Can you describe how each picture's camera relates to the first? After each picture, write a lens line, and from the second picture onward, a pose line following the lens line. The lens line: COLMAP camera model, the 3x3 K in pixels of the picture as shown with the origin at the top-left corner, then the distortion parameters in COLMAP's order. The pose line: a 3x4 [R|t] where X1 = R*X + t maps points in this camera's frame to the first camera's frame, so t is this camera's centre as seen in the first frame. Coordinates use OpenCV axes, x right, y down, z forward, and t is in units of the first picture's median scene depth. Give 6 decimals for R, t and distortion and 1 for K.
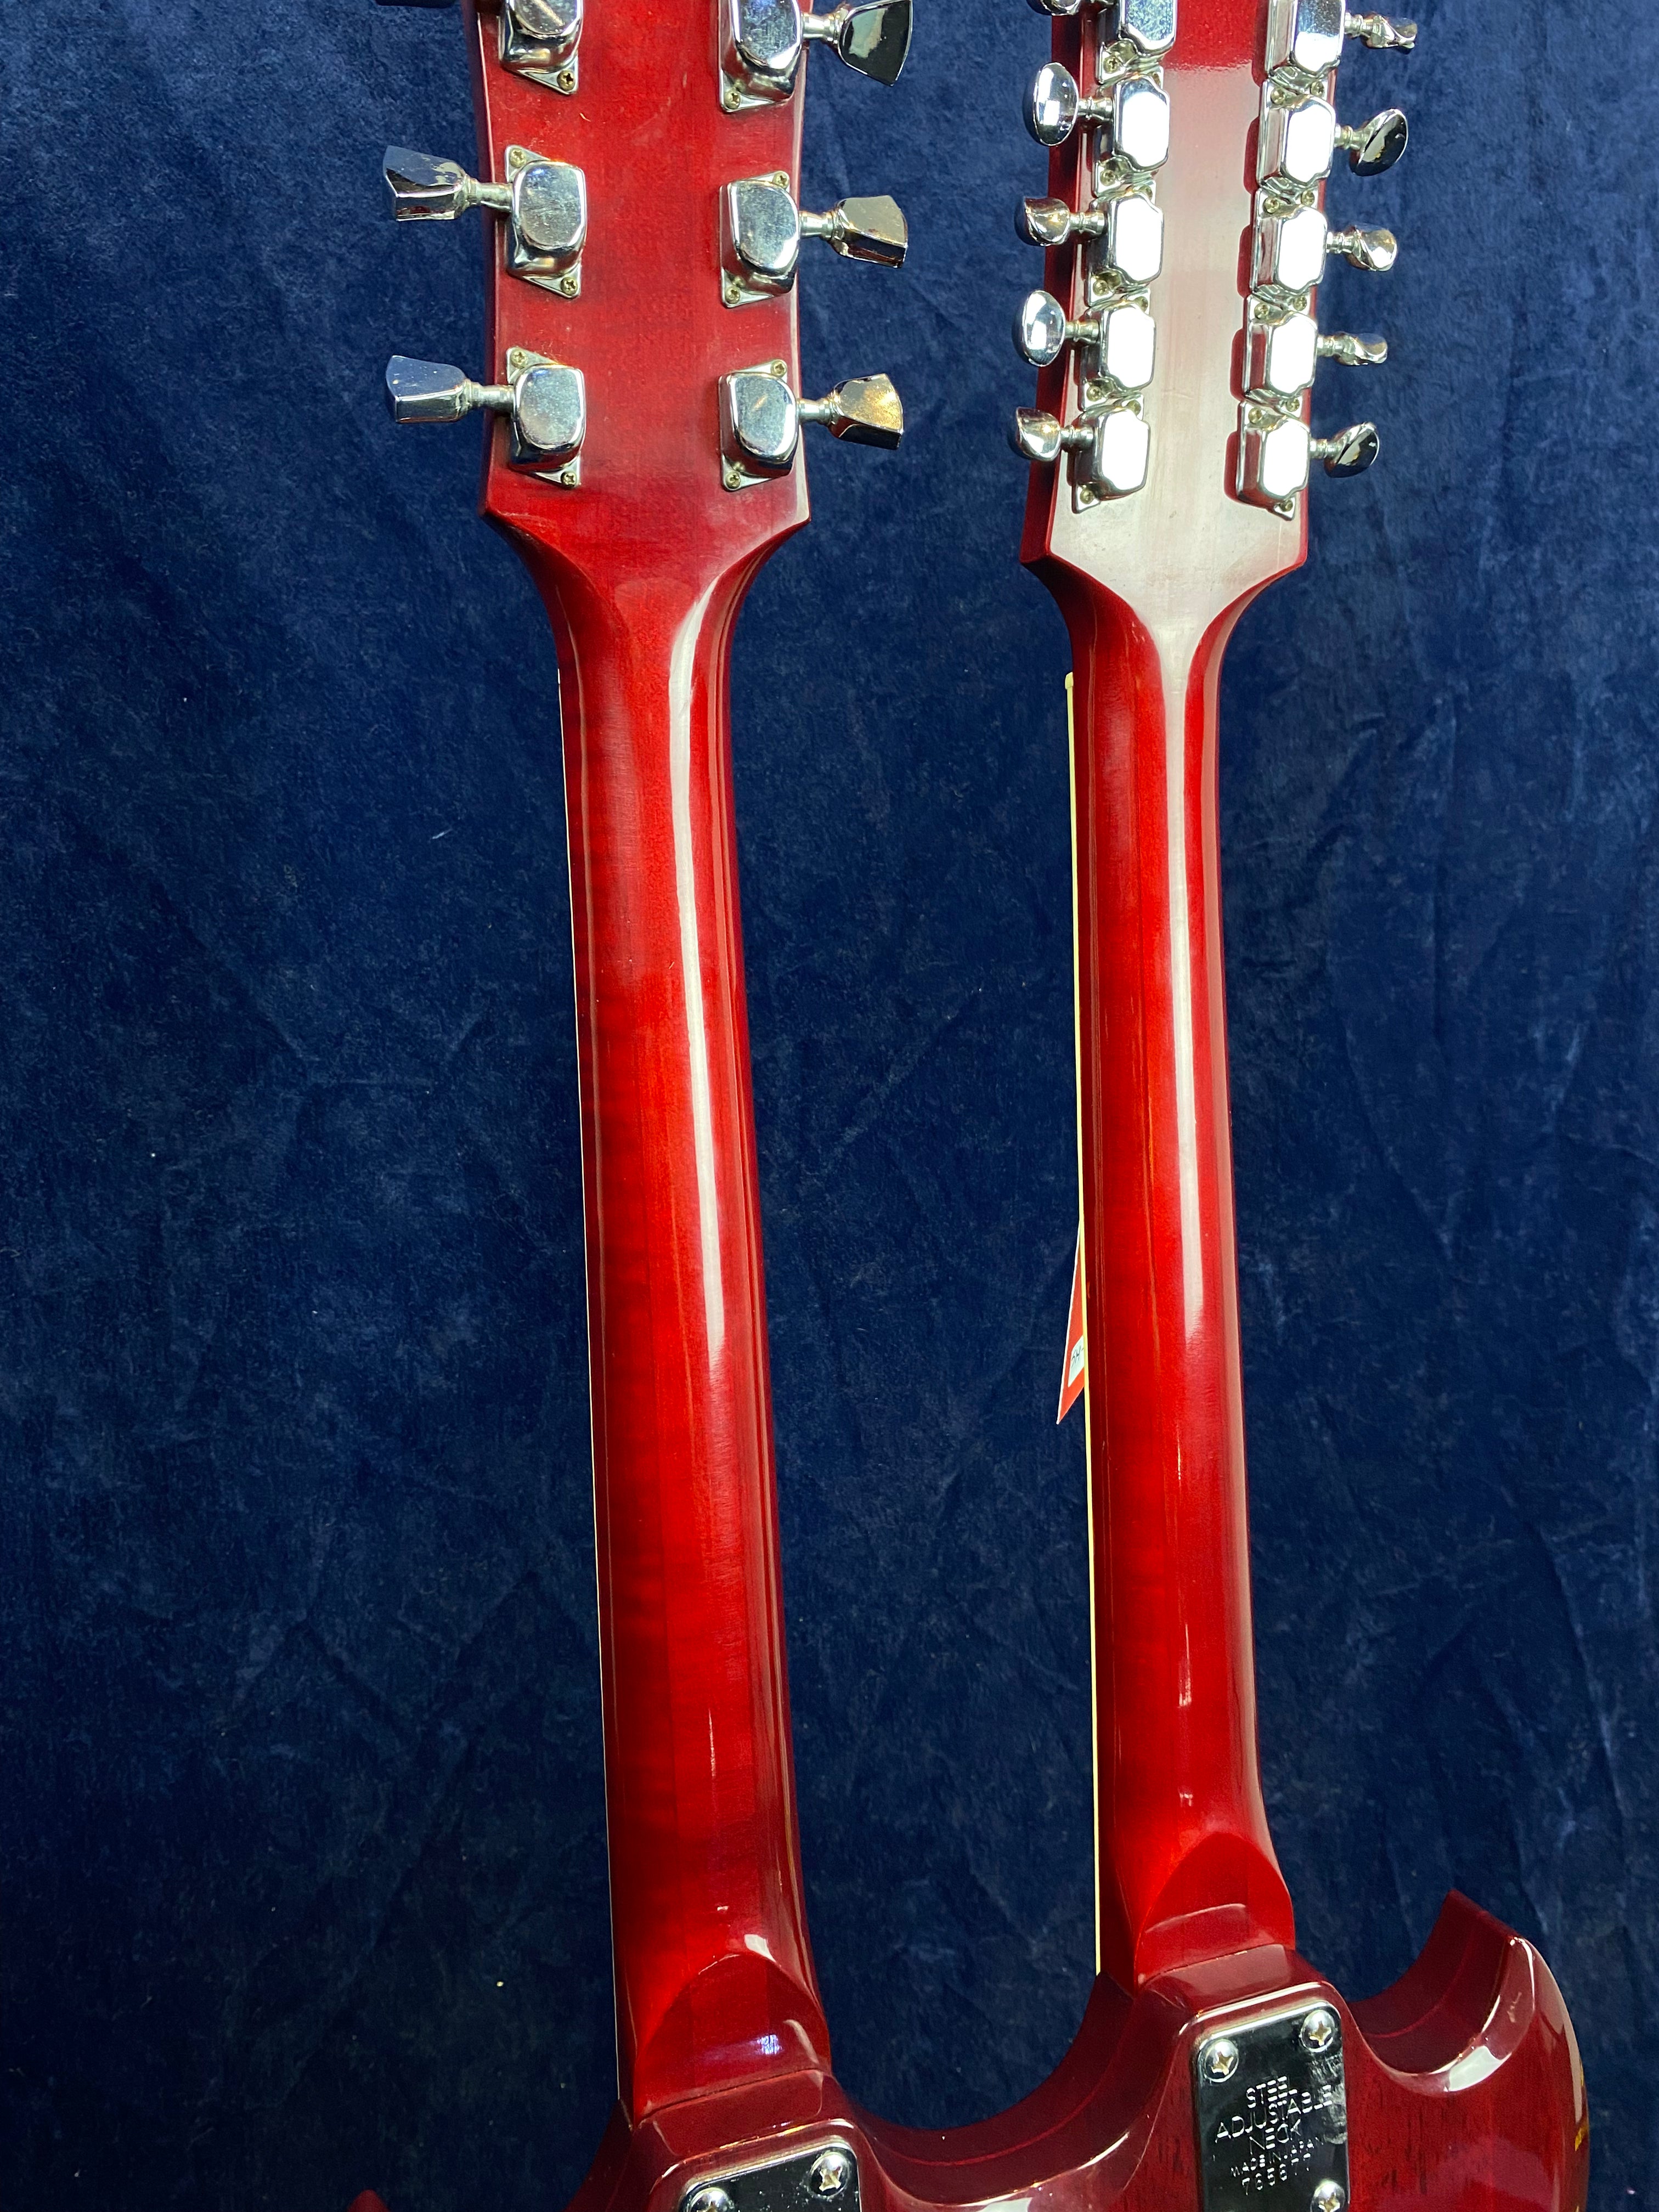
lens RADIAL K [[1684.0, 0, 846.9], [0, 1684.0, 1089.7], [0, 0, 1]] dist [0.003683, -0.007913]
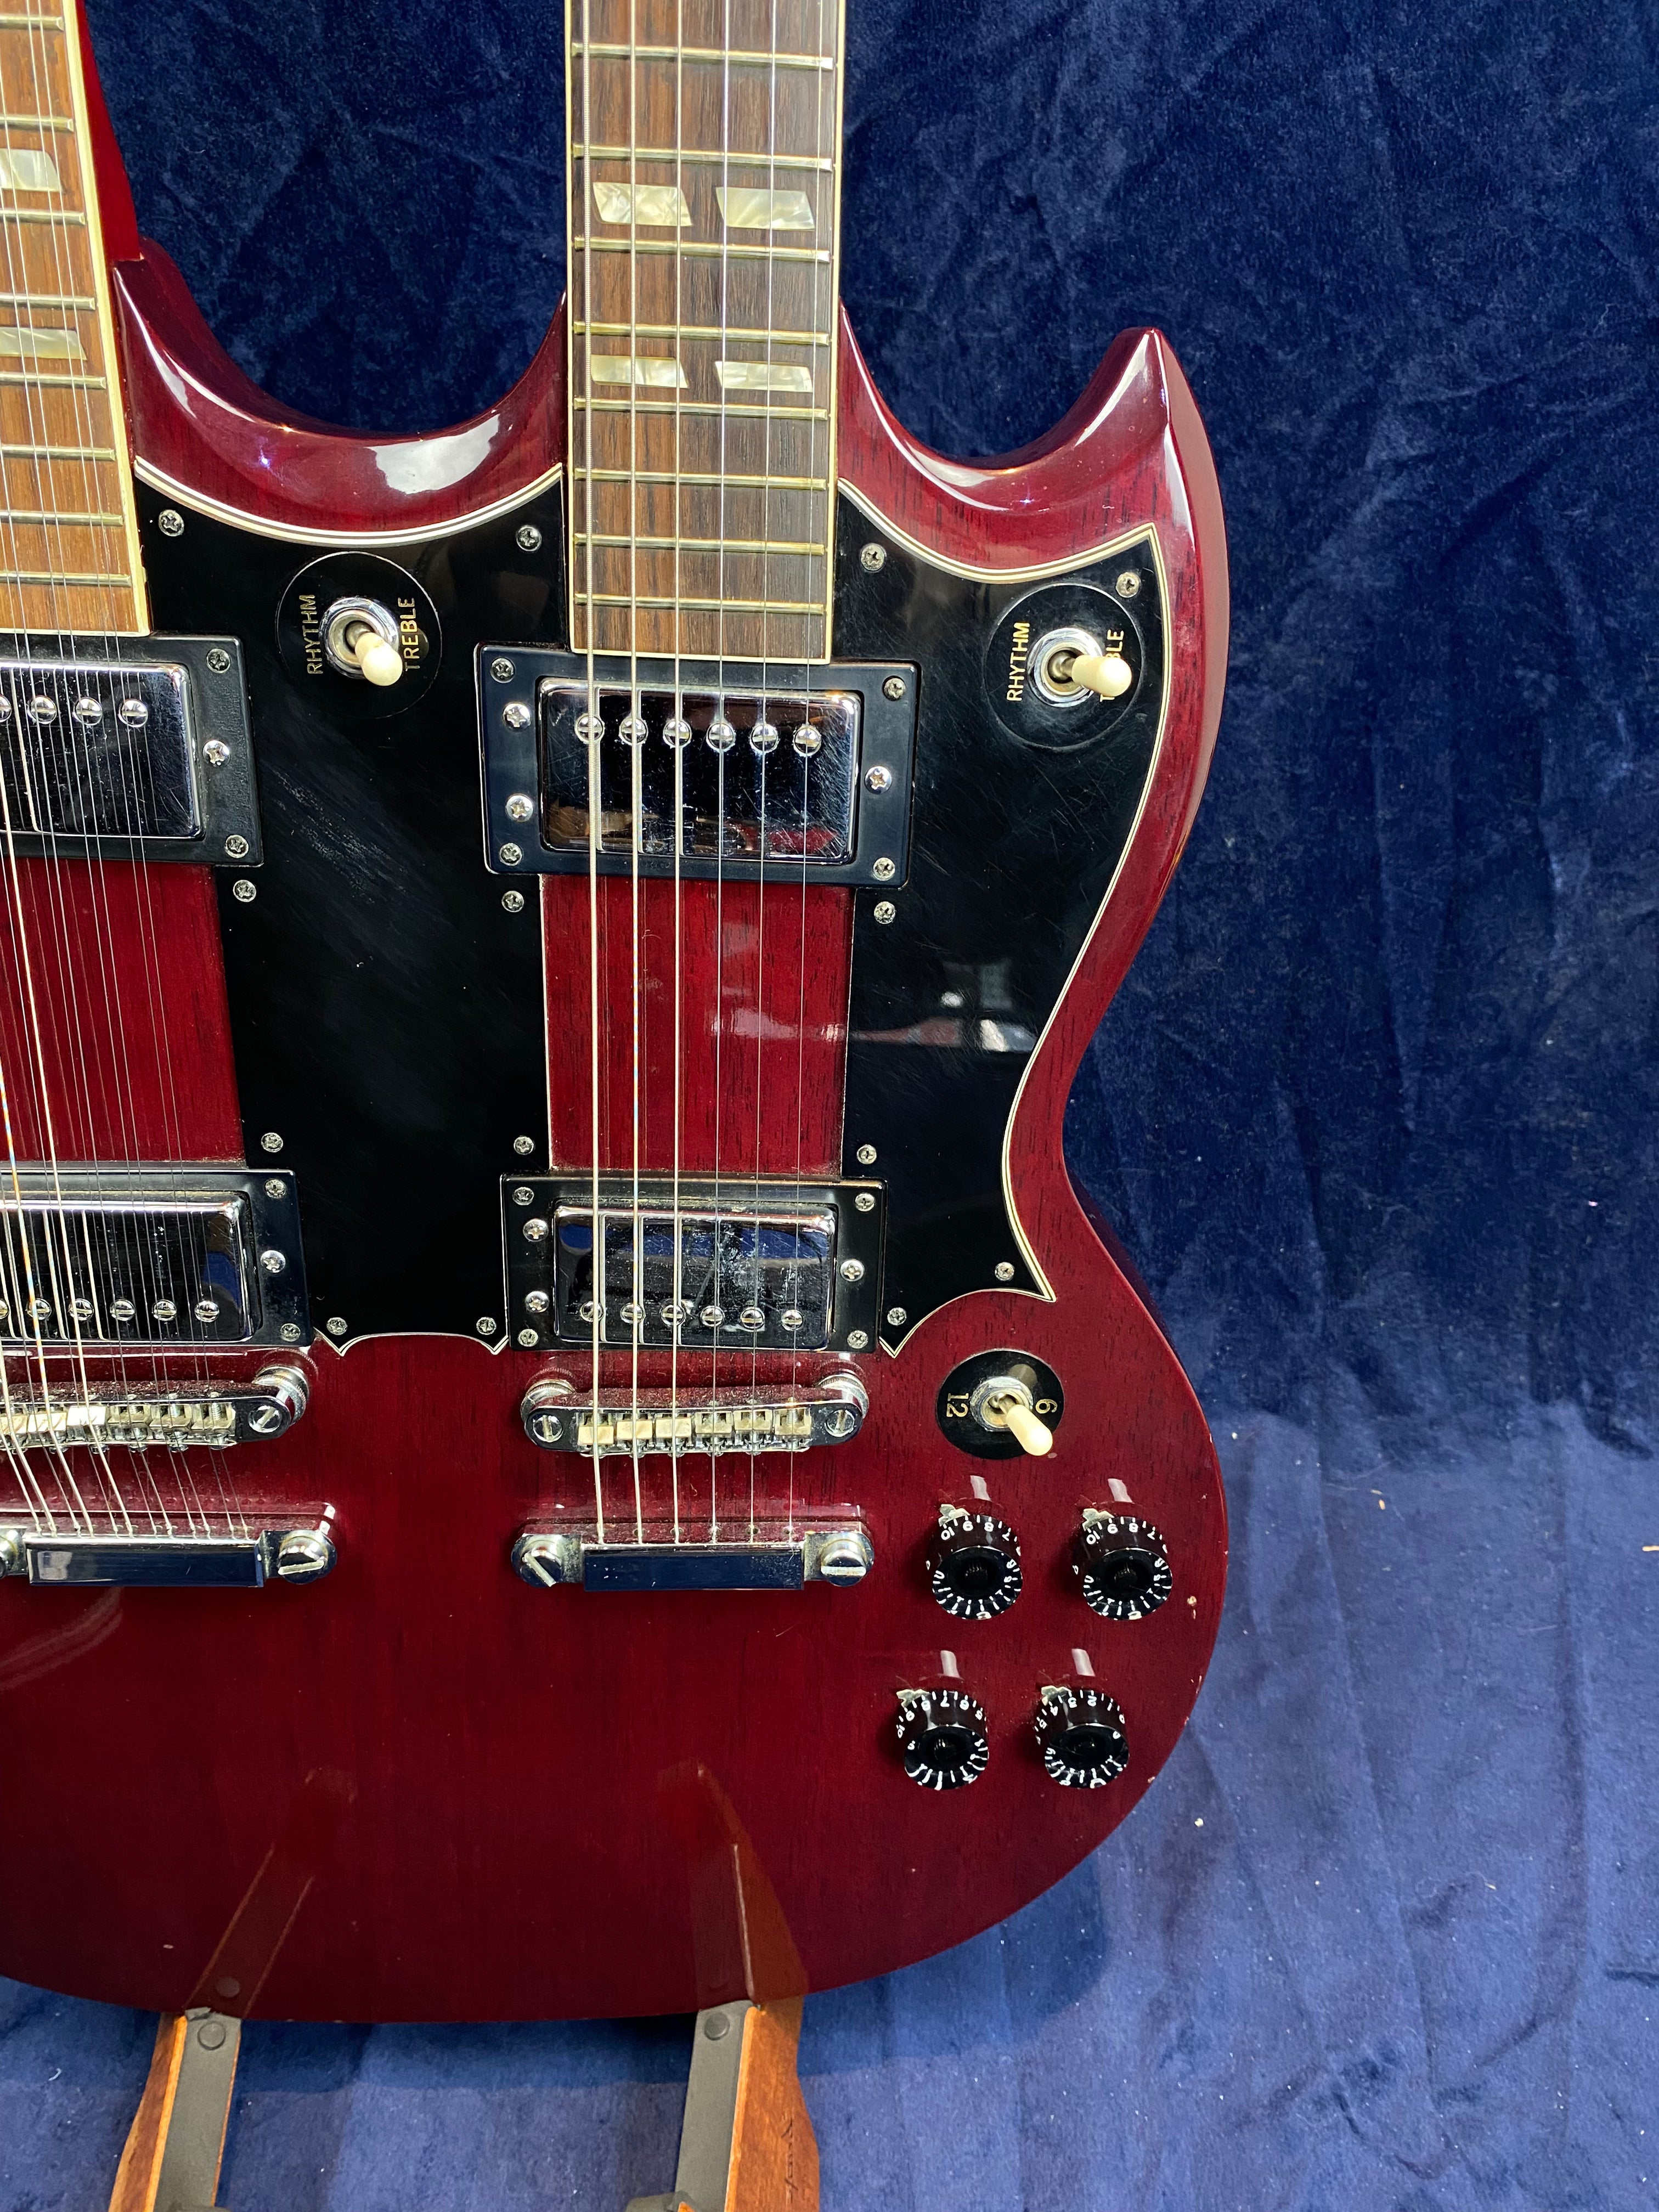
lens RADIAL K [[1691.6, 0, 844.6], [0, 1691.6, 1112.1], [0, 0, 1]] dist [0.001279, 0.000104]
pose [[0.956226, 0.186844, -0.225213, 0.329015], [-0.091267, 0.921653, 0.377128, 0.365171], [0.278032, -0.340065, 0.898362, 0.139280]]
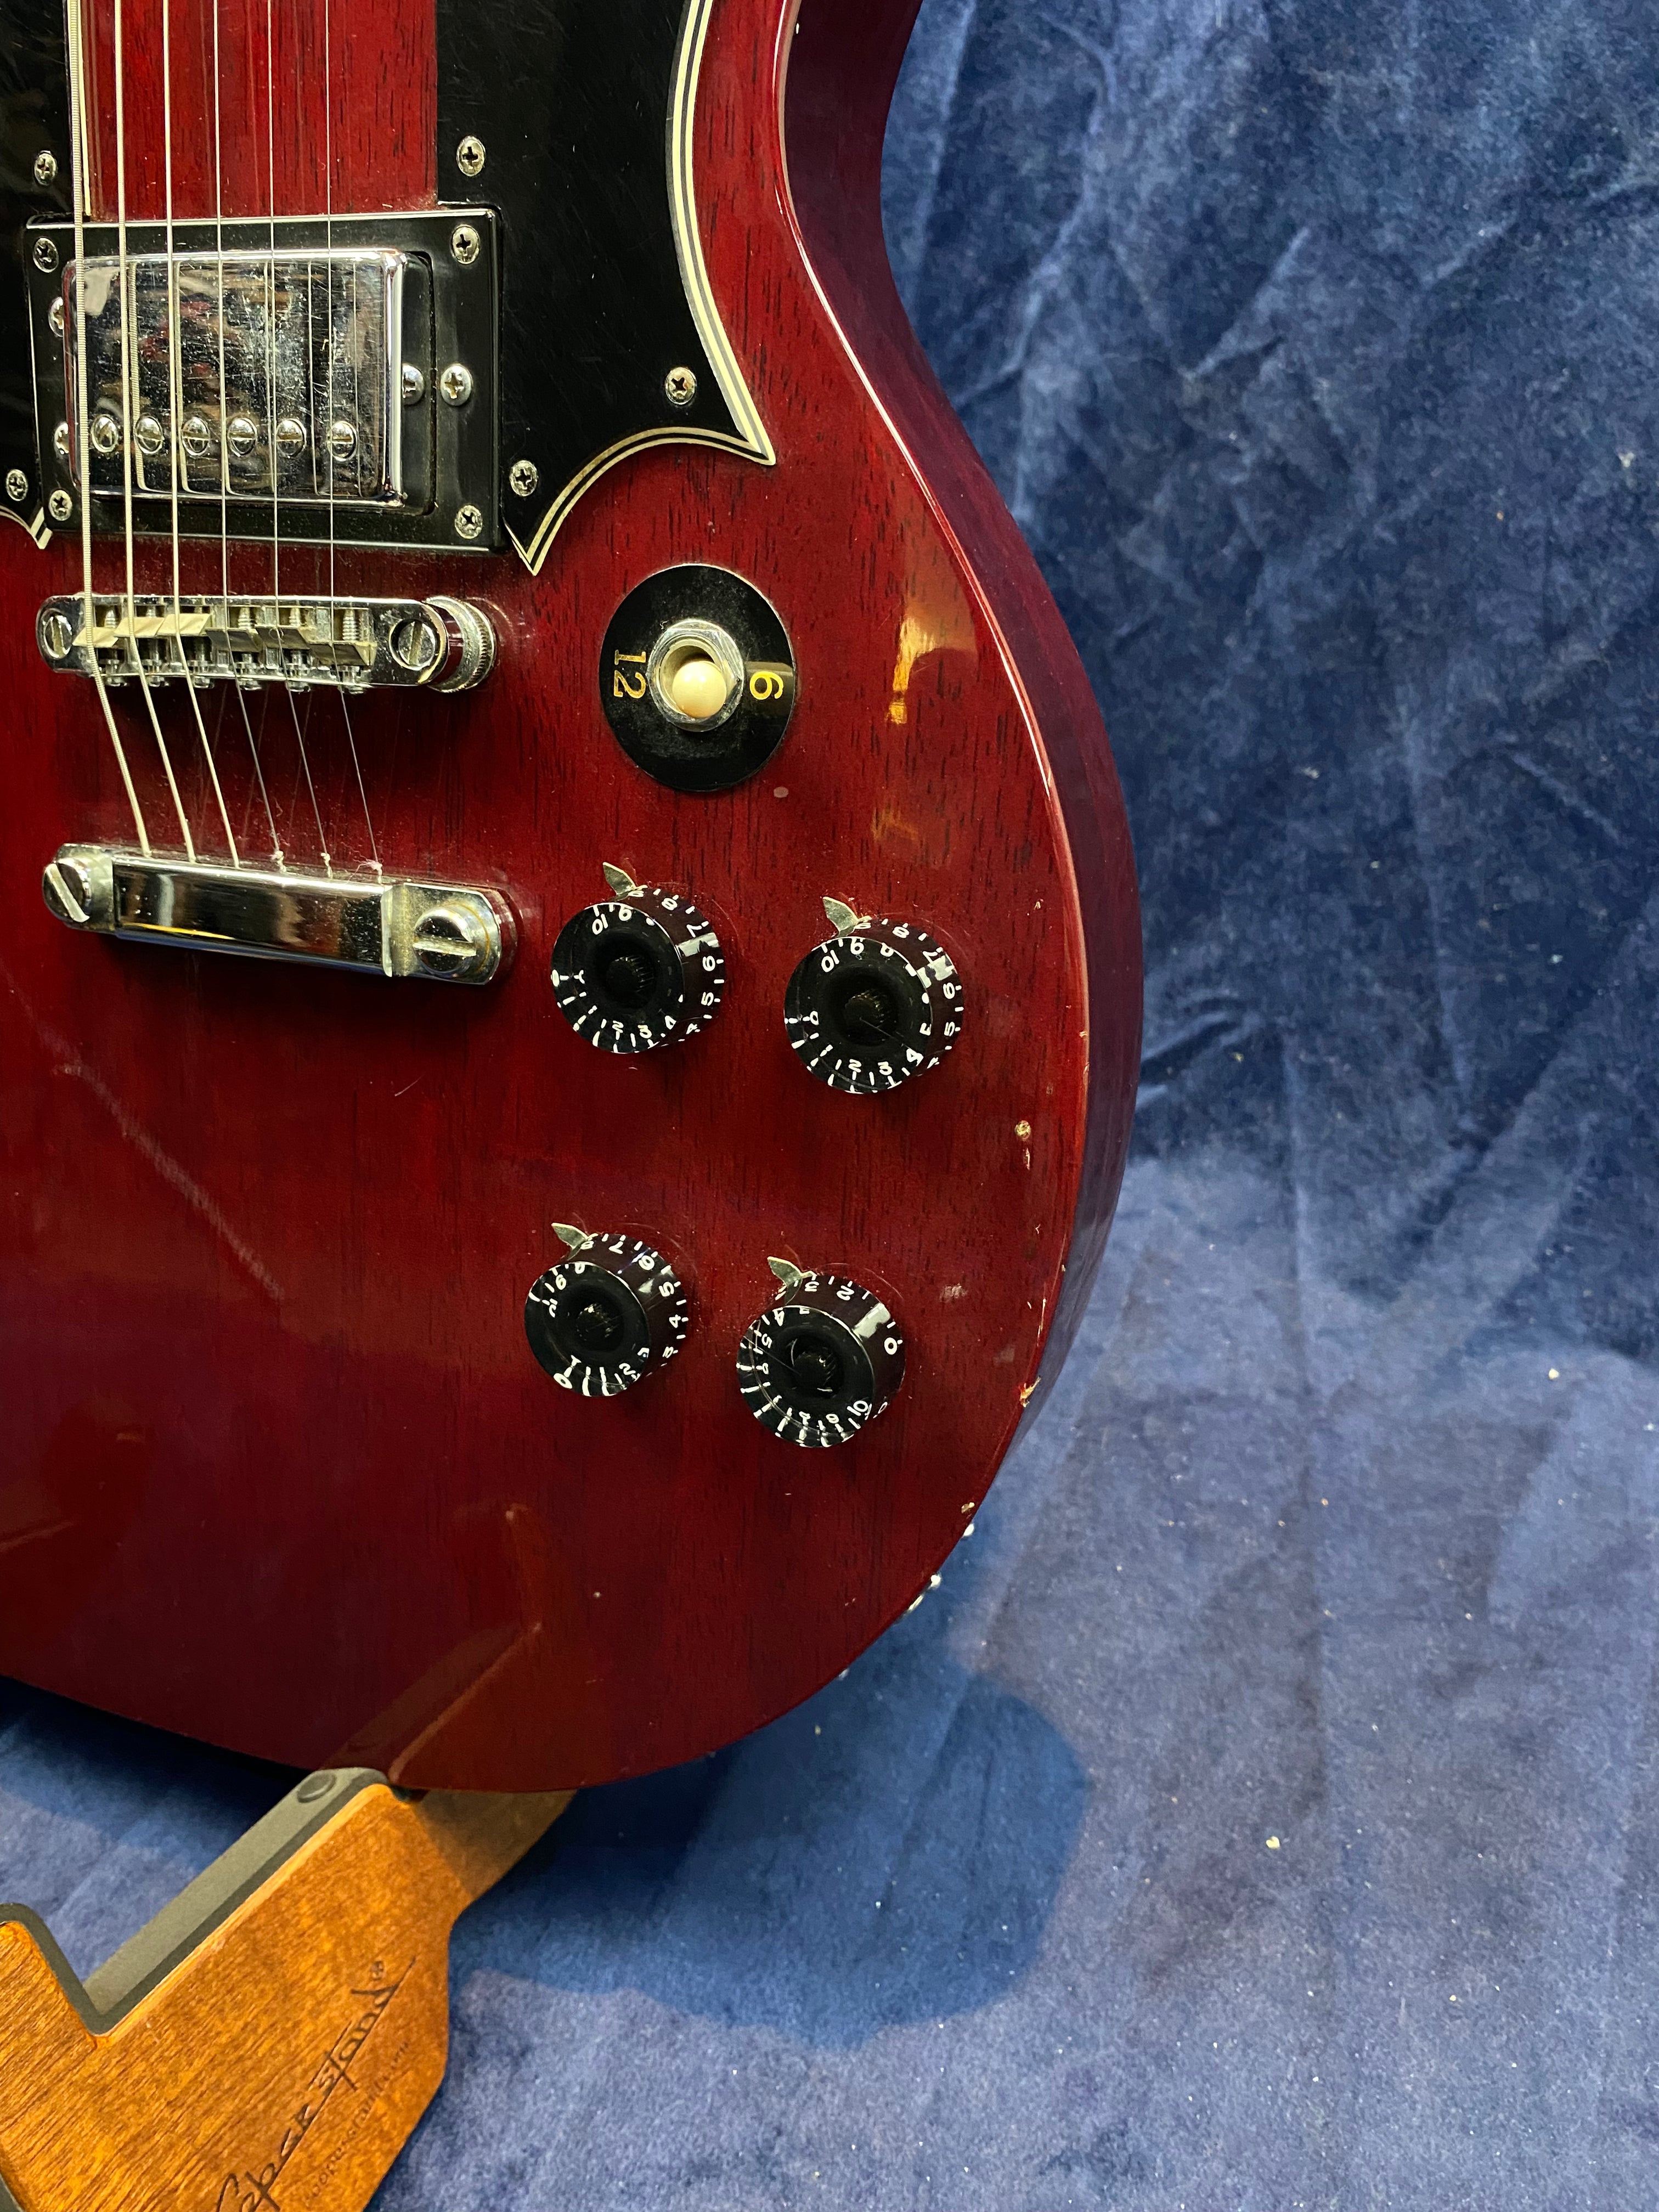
lens RADIAL K [[1697.6, 0, 834.0], [0, 1697.6, 1101.1], [0, 0, 1]] dist [-0.029051, 0.005630]
pose [[0.752987, 0.263219, -0.603097, 0.519129], [-0.113886, 0.954810, 0.274532, 0.658996], [0.648105, -0.138034, 0.748937, 0.395122]]
